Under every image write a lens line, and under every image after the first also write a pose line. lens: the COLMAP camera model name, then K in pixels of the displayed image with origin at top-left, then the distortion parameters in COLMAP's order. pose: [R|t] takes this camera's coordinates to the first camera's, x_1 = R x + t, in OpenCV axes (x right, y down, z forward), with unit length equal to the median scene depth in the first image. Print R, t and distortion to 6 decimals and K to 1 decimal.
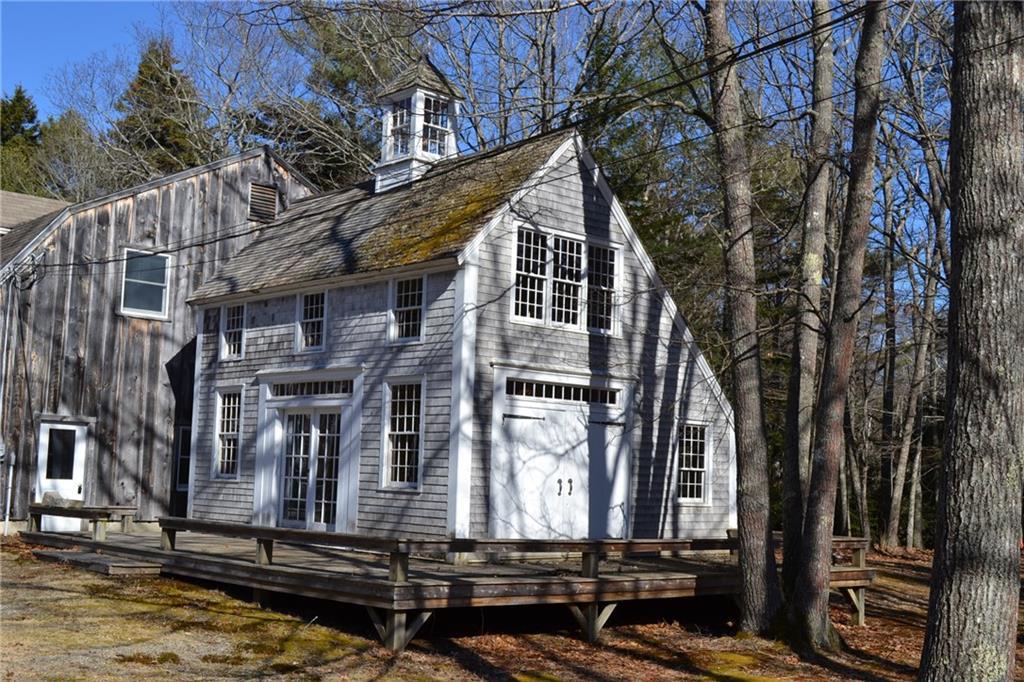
lens RADIAL K [[1219.0, 0, 512.1], [0, 1219.0, 344.0], [0, 0, 1]] dist [-0.038601, 0.000000]
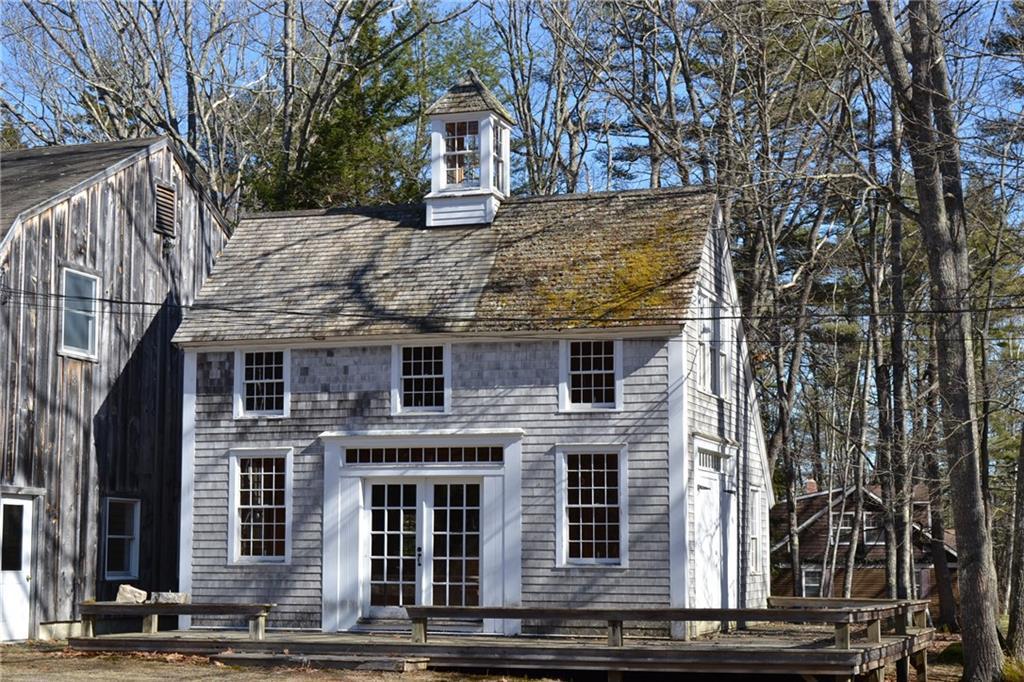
lens RADIAL K [[1810.4, 0, 512.3], [0, 1810.4, 339.8], [0, 0, 1]] dist [-0.000098, 0.000000]
pose [[0.875344, 0.027997, 0.482689, -0.663603], [-0.027463, 0.999589, -0.008174, -0.033733], [-0.482720, -0.006101, 0.875754, -0.152749]]
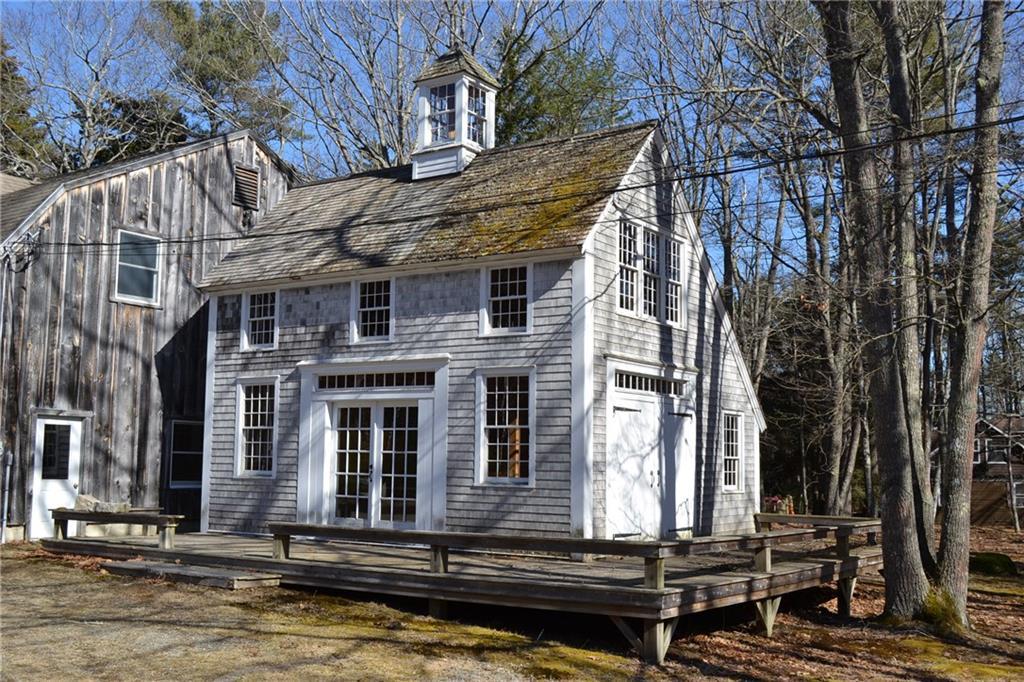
lens RADIAL K [[1103.6, 0, 510.9], [0, 1103.6, 342.9], [0, 0, 1]] dist [-0.061088, 0.000000]
pose [[0.973346, 0.006808, 0.229239, -0.232015], [-0.007884, 0.999962, 0.003779, 0.002626], [-0.229205, -0.005485, 0.973363, 0.120985]]
